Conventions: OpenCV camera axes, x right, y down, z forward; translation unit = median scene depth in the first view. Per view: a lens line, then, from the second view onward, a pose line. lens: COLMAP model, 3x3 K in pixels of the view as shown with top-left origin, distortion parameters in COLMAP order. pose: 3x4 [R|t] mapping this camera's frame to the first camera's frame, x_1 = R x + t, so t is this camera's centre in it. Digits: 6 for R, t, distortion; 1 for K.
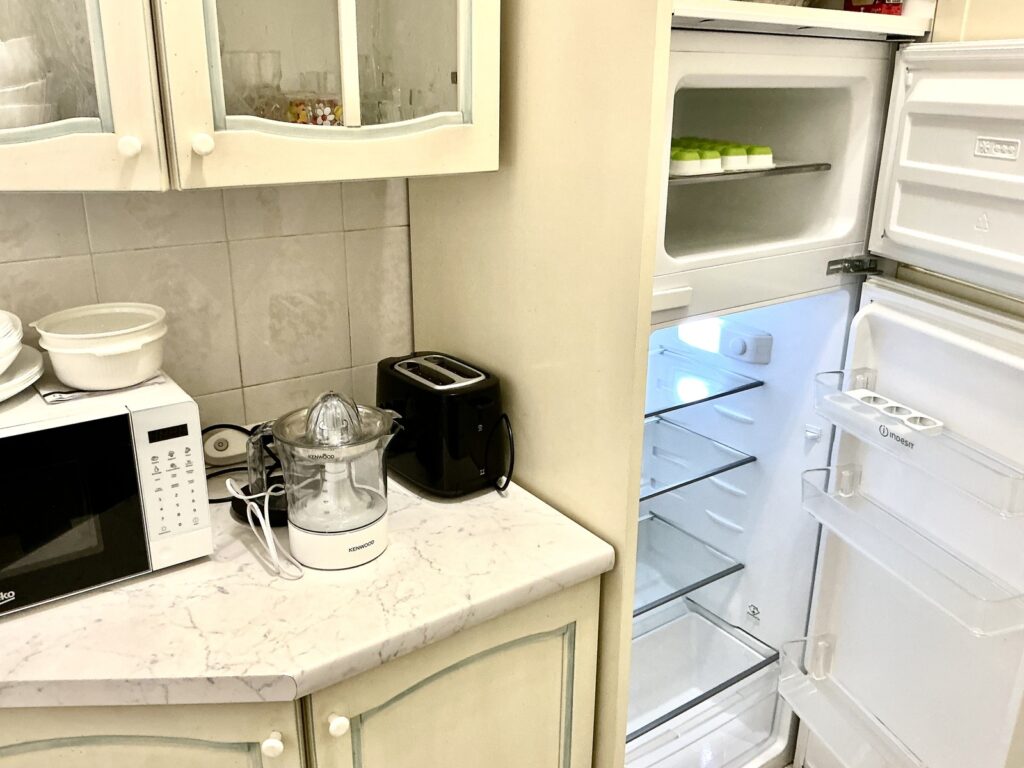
lens RADIAL K [[851.2, 0, 509.3], [0, 851.2, 379.8], [0, 0, 1]] dist [0.151522, -0.325261]
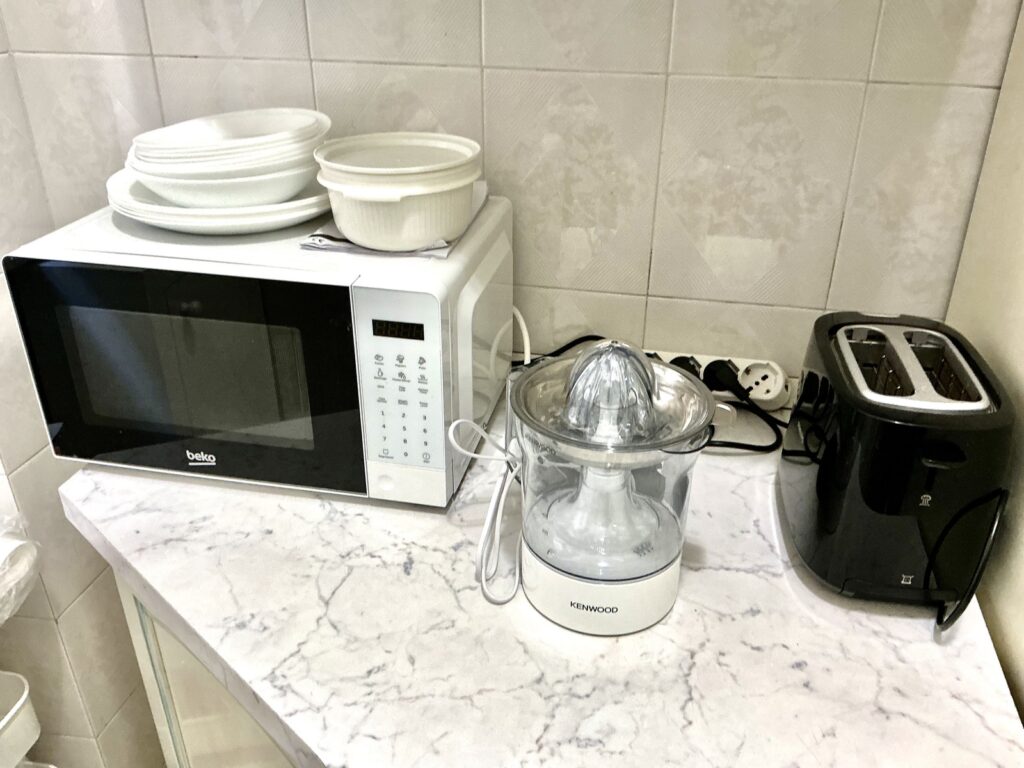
lens RADIAL K [[851.2, 0, 509.3], [0, 851.2, 379.8], [0, 0, 1]] dist [0.151522, -0.325261]
pose [[0.672282, 0.333149, -0.661097, 0.131319], [-0.242445, 0.942851, 0.228588, -0.076930], [0.699469, 0.006605, 0.714632, 0.551948]]
